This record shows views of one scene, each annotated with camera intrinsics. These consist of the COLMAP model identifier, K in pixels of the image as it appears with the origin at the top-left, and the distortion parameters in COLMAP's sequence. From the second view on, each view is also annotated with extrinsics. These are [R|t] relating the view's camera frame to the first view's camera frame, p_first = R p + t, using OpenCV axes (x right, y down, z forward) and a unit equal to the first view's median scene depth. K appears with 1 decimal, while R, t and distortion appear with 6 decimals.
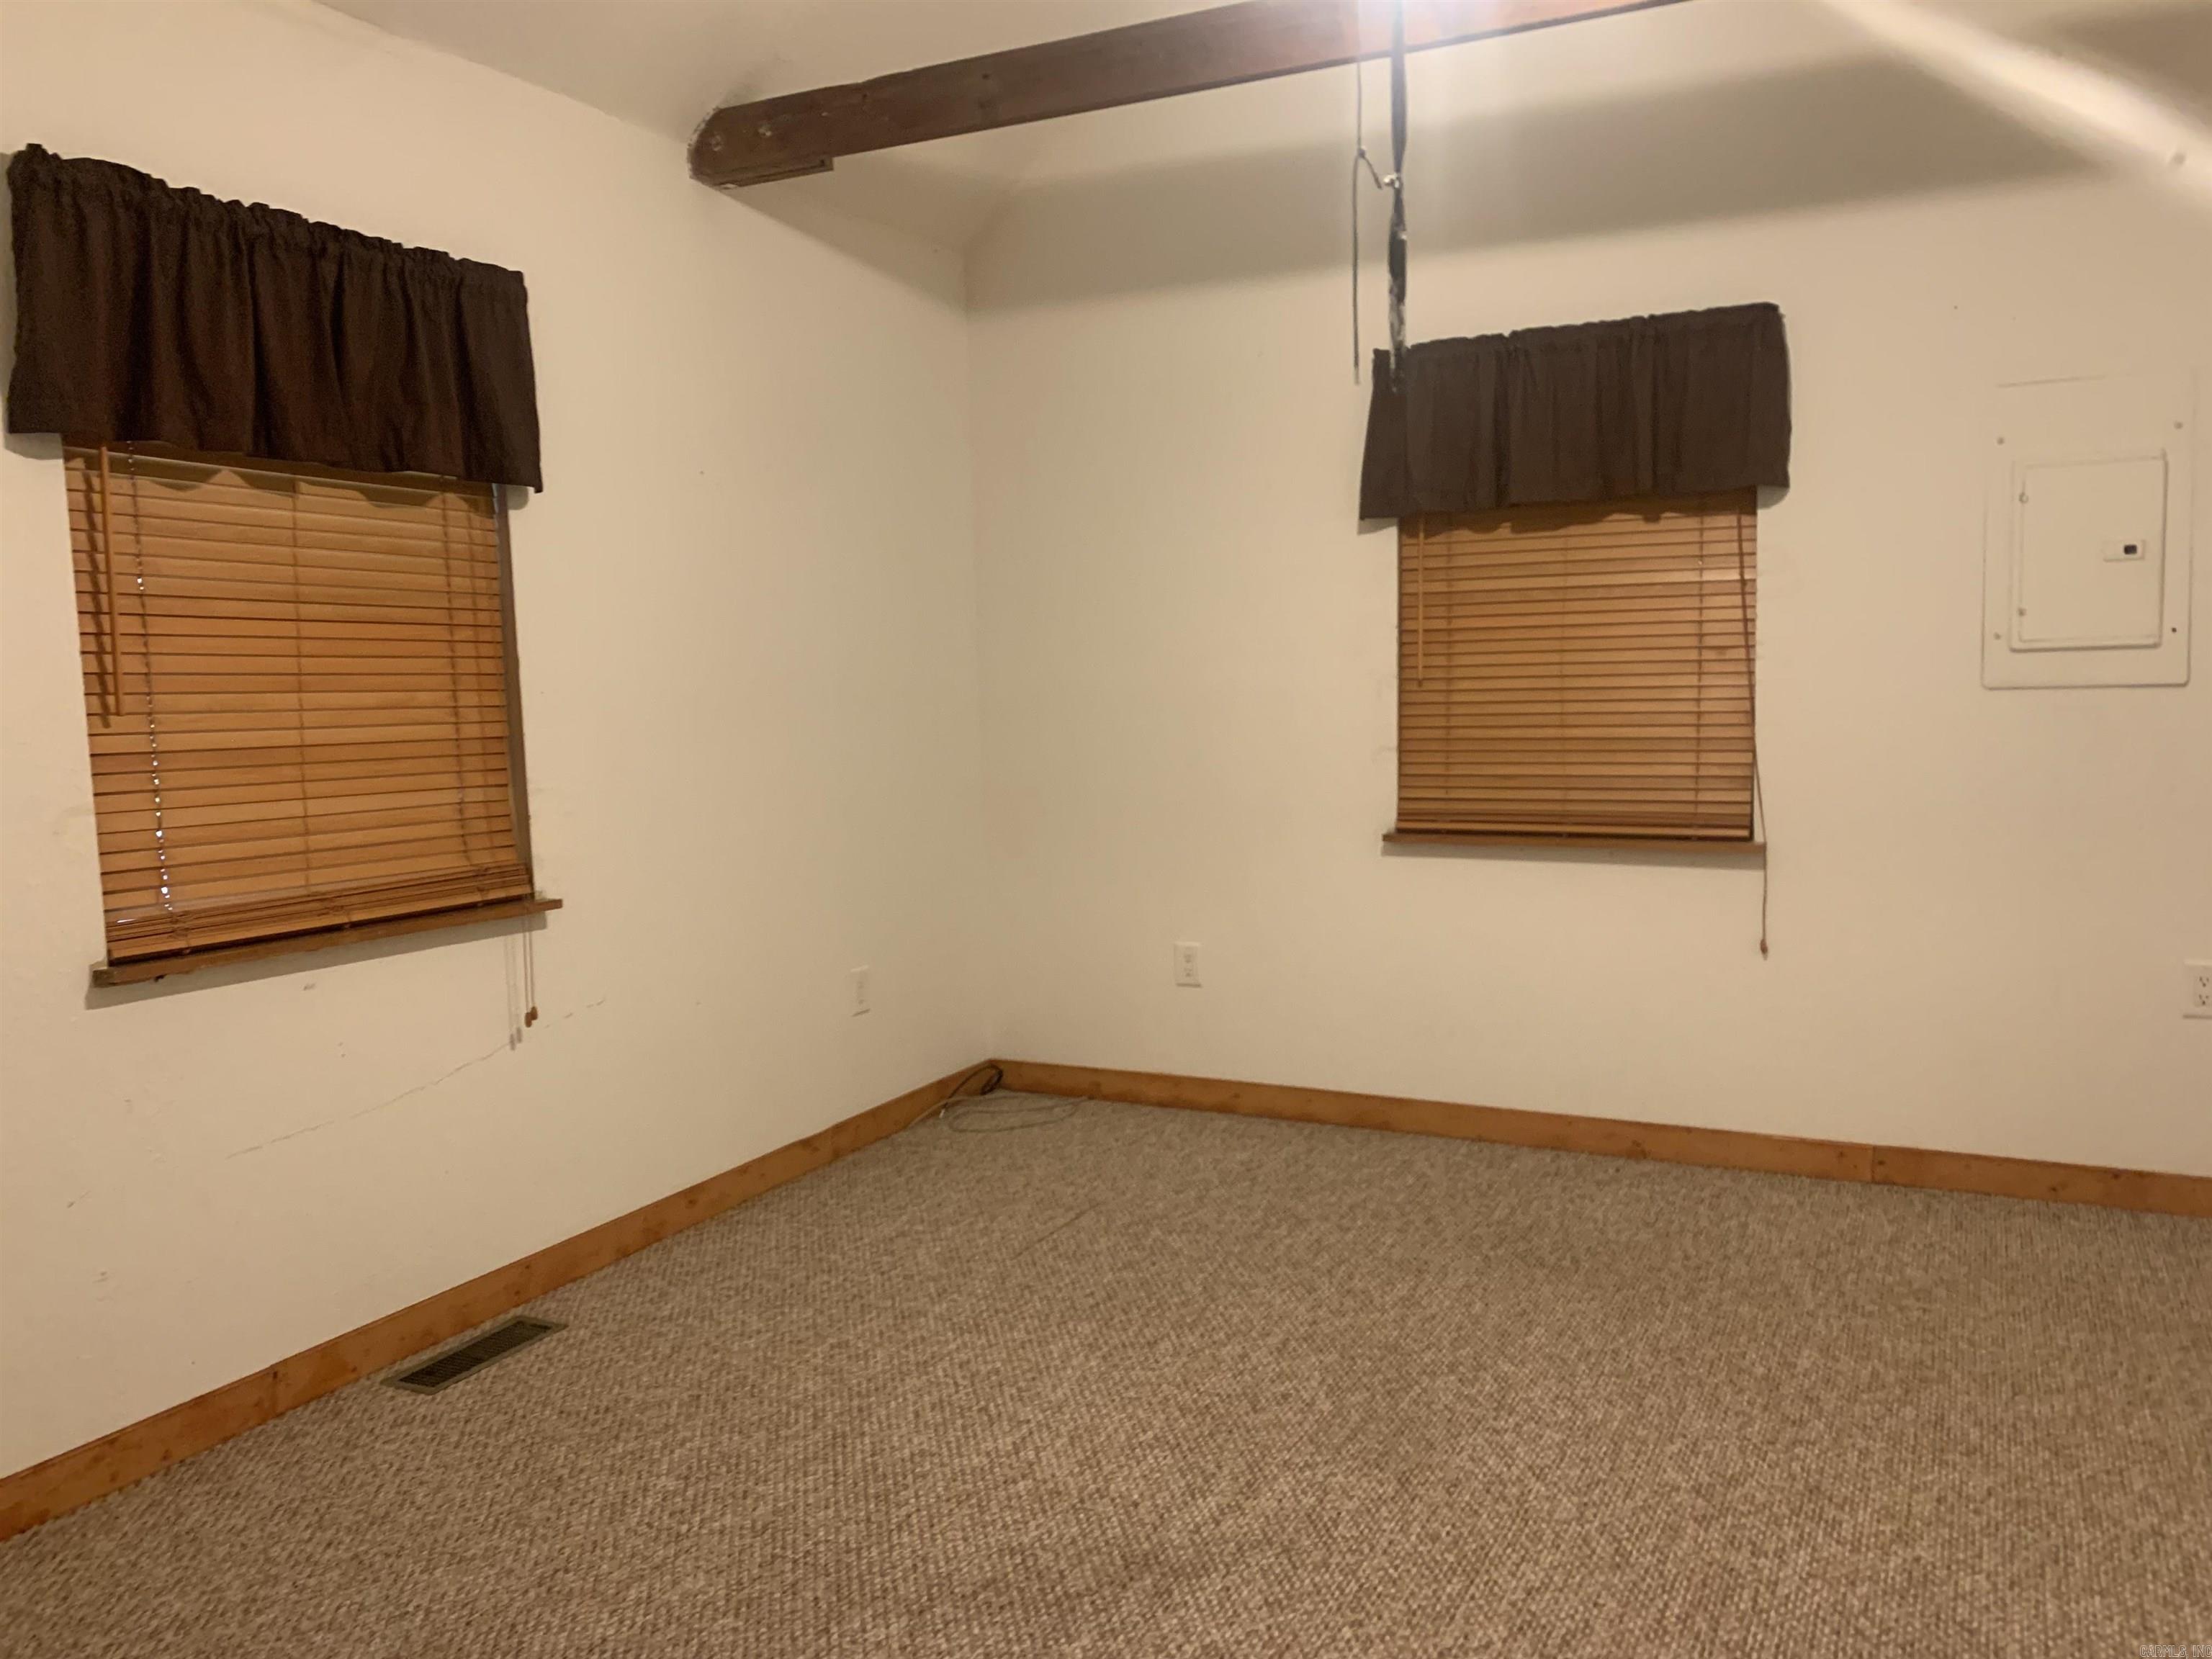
lens RADIAL K [[1676.0, 0, 1214.0], [0, 1676.0, 748.8], [0, 0, 1]] dist [0.038182, -0.037823]
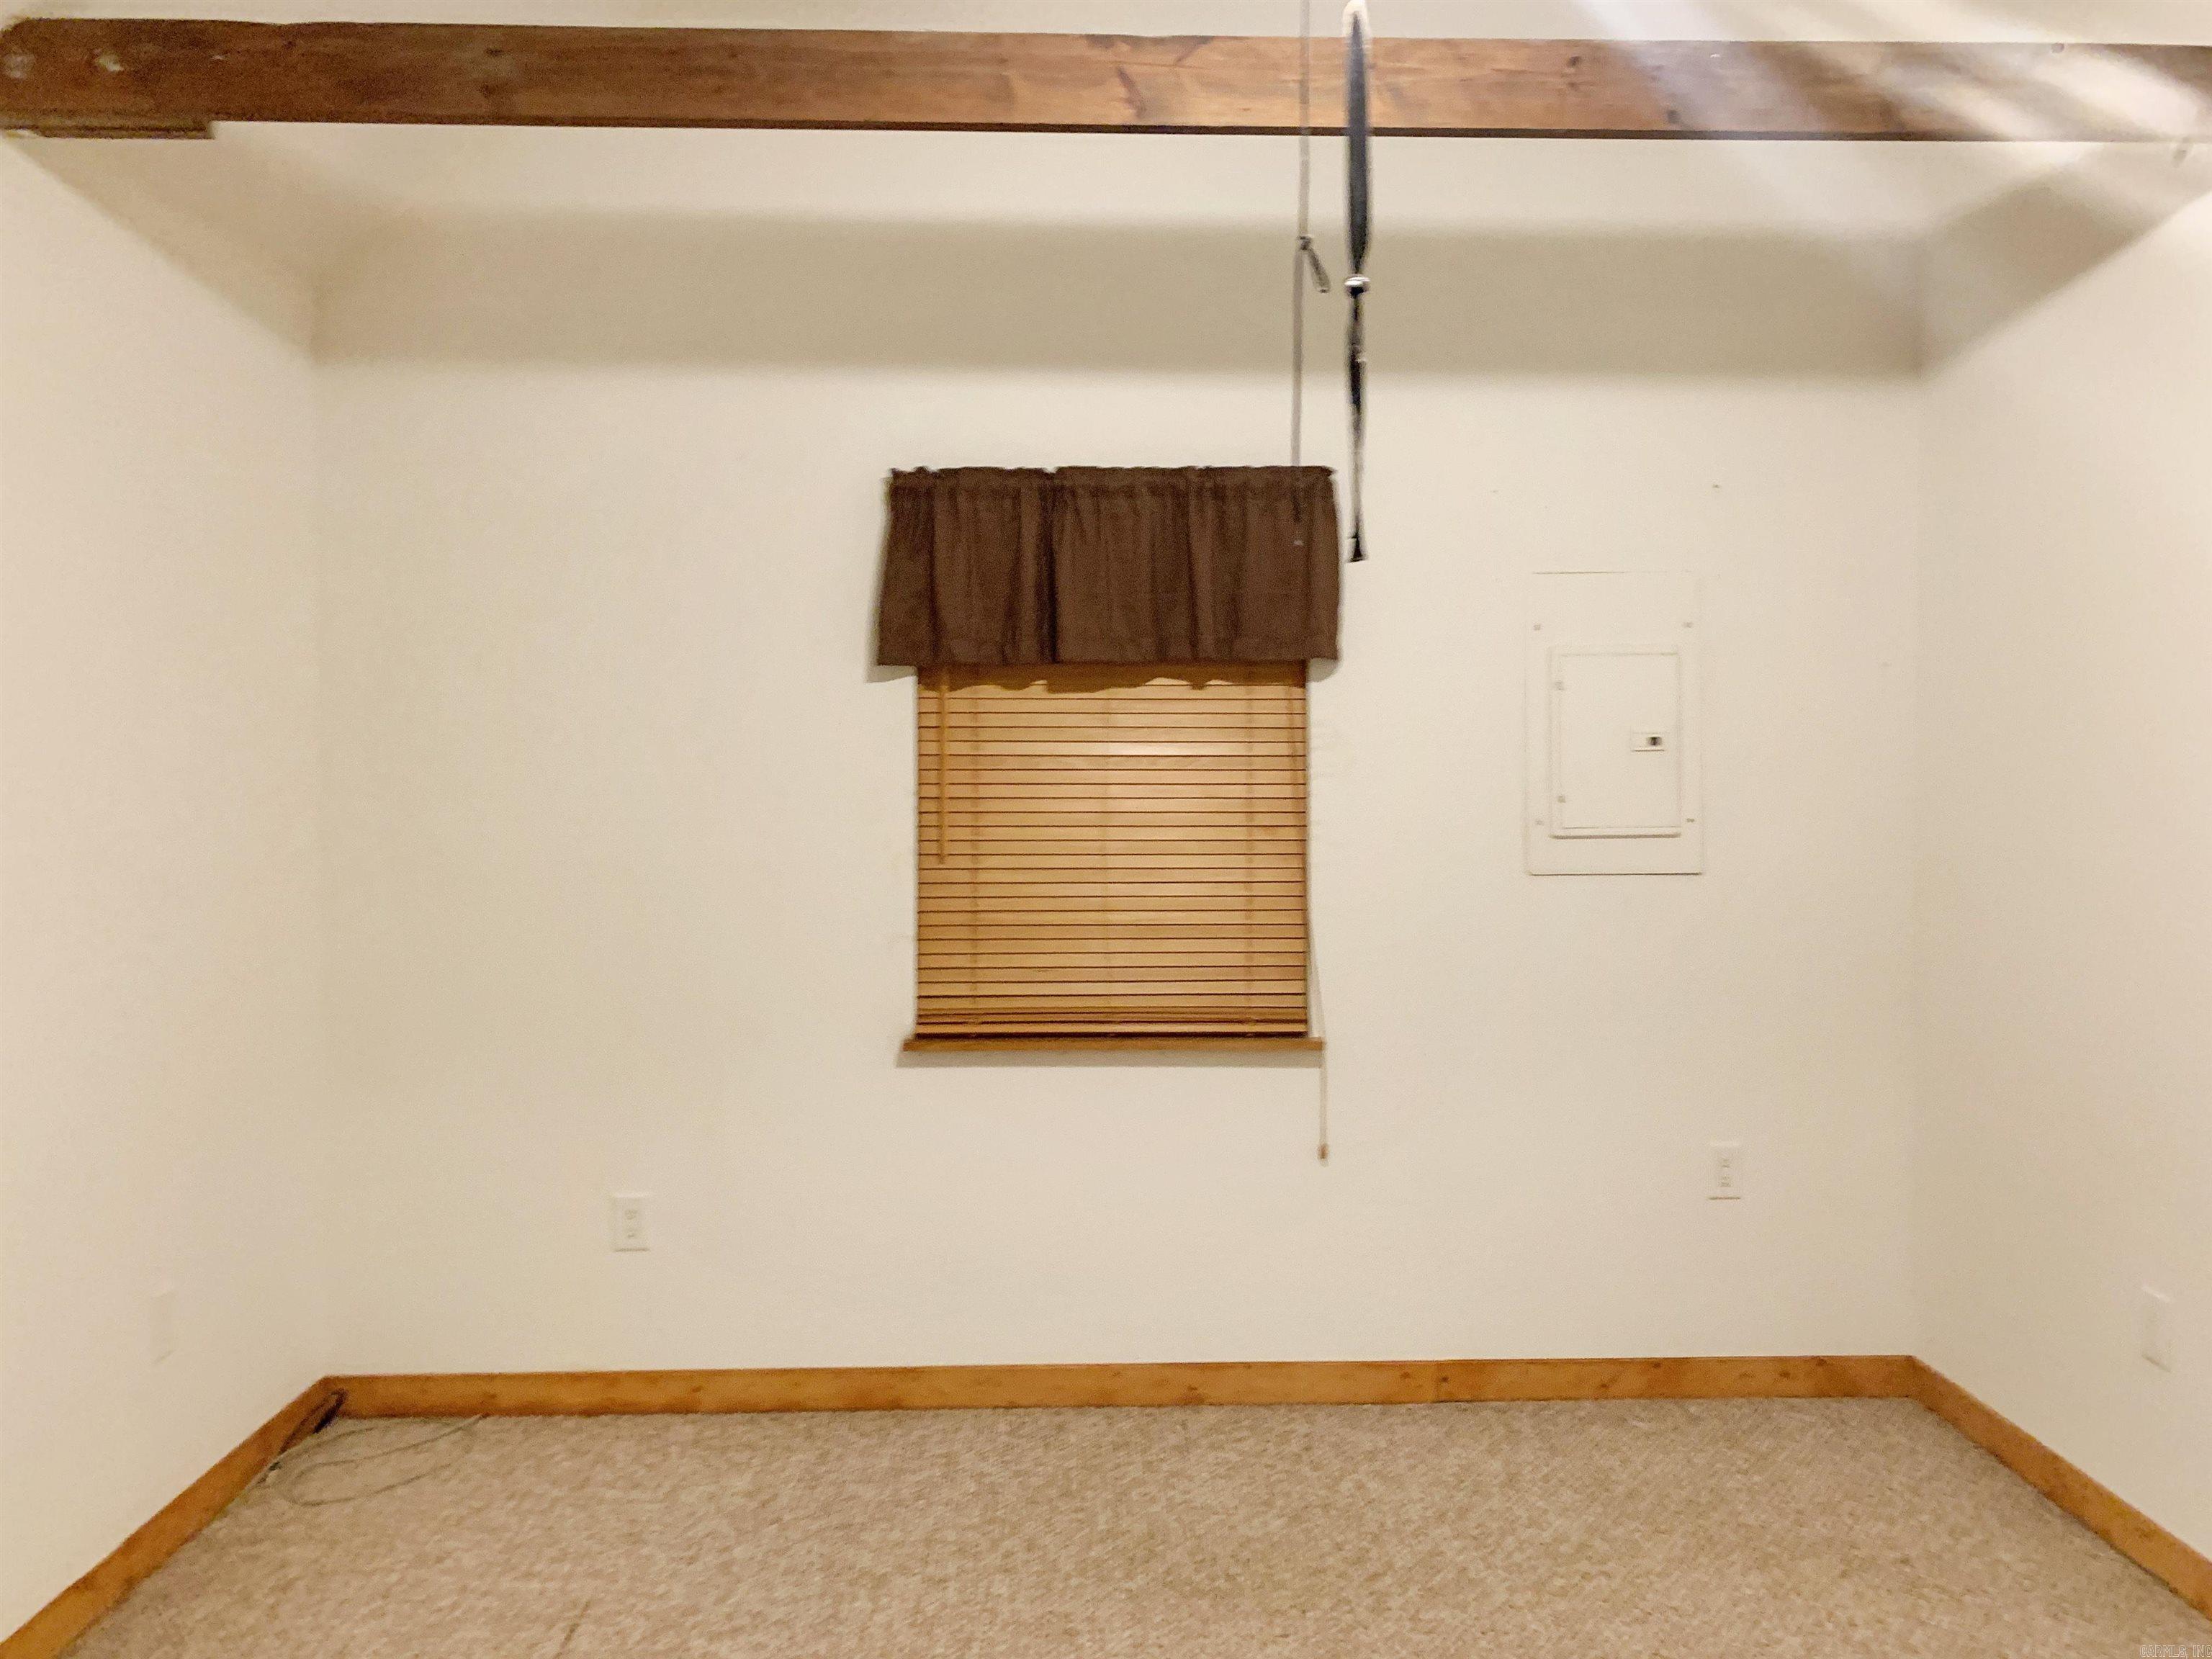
lens RADIAL K [[1676.0, 0, 1214.0], [0, 1676.0, 748.8], [0, 0, 1]] dist [0.038182, -0.037823]
pose [[0.893122, 0.030640, 0.448771, -0.145558], [0.002019, 0.997394, -0.072115, -0.036555], [-0.449811, 0.065313, 0.890732, 0.186582]]
